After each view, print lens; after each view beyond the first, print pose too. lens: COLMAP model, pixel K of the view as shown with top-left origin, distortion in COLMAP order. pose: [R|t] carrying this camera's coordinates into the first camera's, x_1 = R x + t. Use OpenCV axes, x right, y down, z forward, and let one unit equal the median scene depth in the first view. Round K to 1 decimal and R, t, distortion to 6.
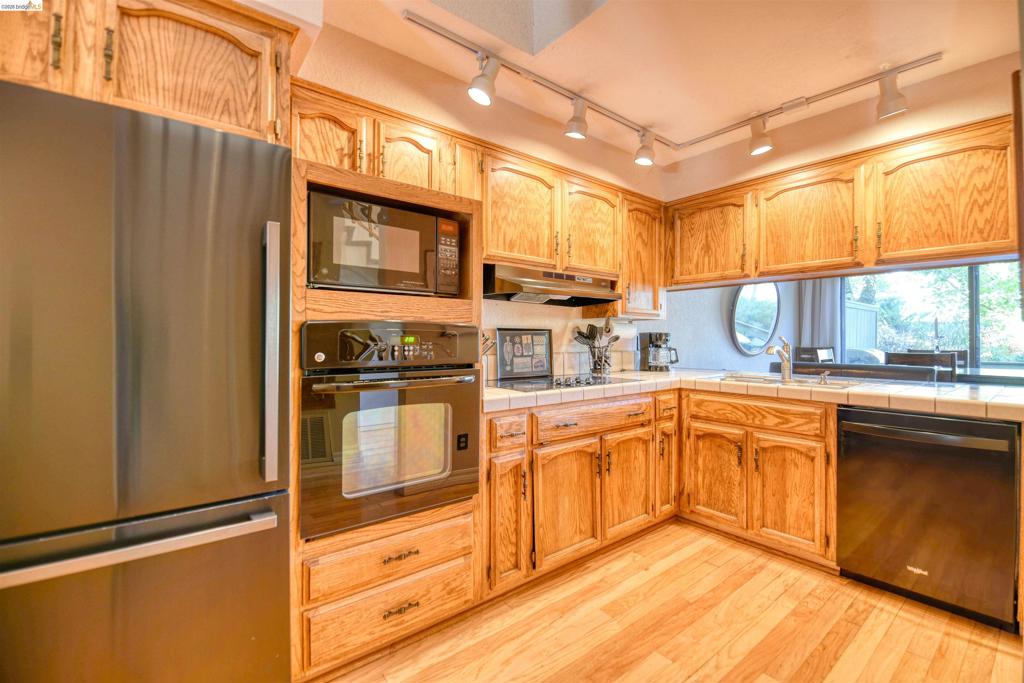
lens RADIAL K [[442.8, 0, 524.6], [0, 442.8, 335.7], [0, 0, 1]] dist [-0.009931, -0.005980]
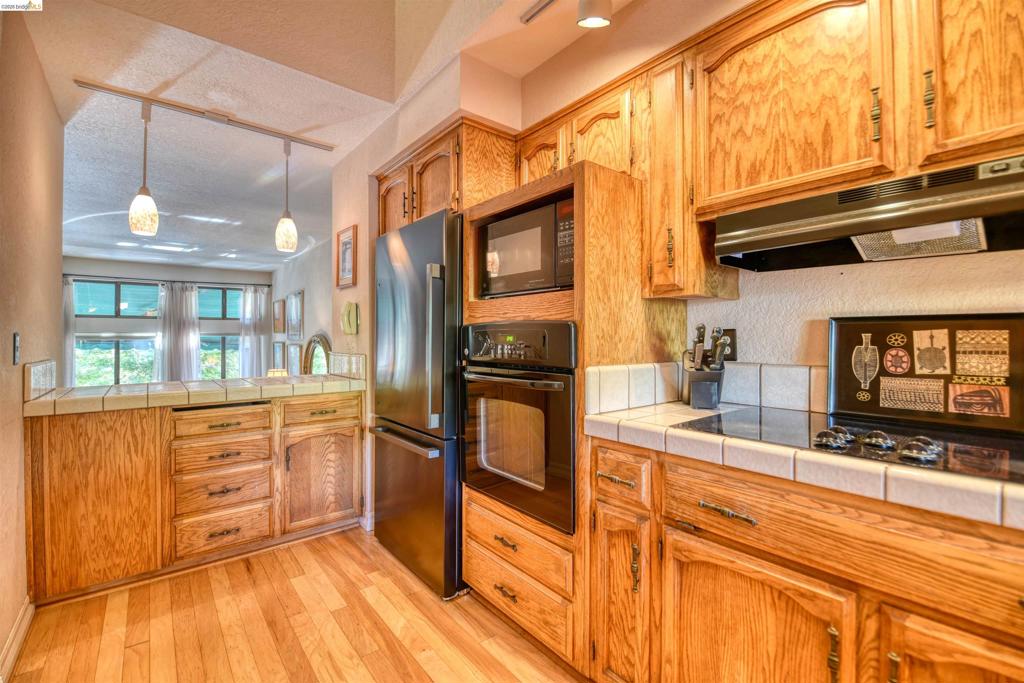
lens RADIAL K [[442.8, 0, 516.8], [0, 442.8, 335.9], [0, 0, 1]] dist [-0.009931, -0.005980]
pose [[-0.003827, -0.005769, -0.999976, 0.688565], [0.006768, 0.999960, -0.005795, 0.007217], [0.999970, -0.006790, -0.003788, 0.904197]]
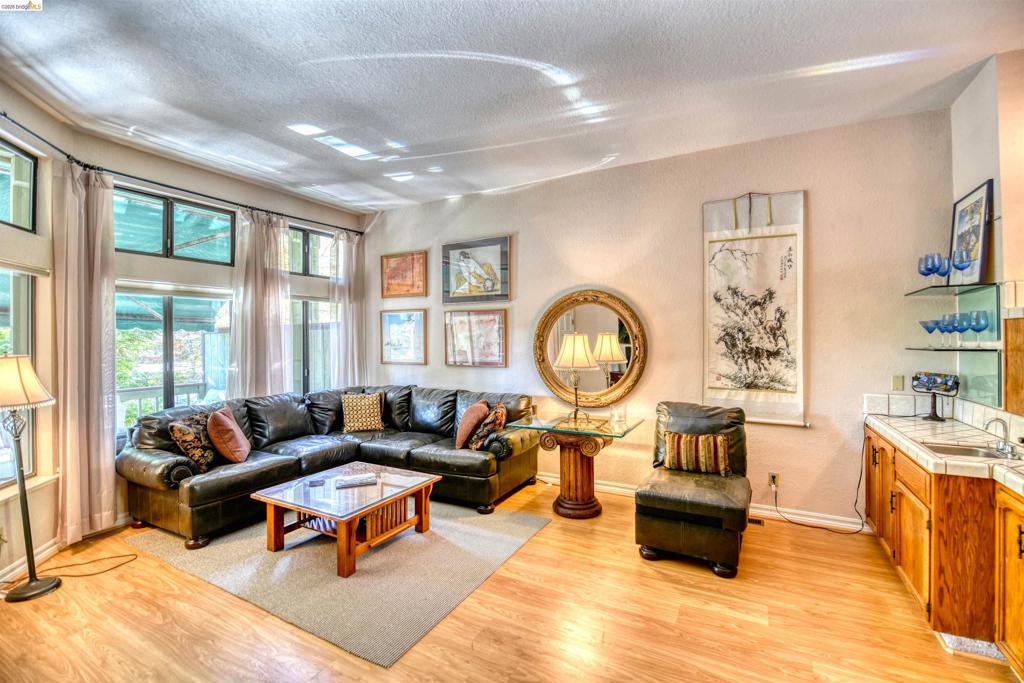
lens RADIAL K [[442.8, 0, 518.8], [0, 442.8, 334.6], [0, 0, 1]] dist [-0.009931, -0.005980]
pose [[0.378964, -0.005072, -0.925398, -0.376953], [0.011760, 0.999931, -0.000665, 0.207916], [0.925337, -0.010630, 0.378997, -1.793114]]
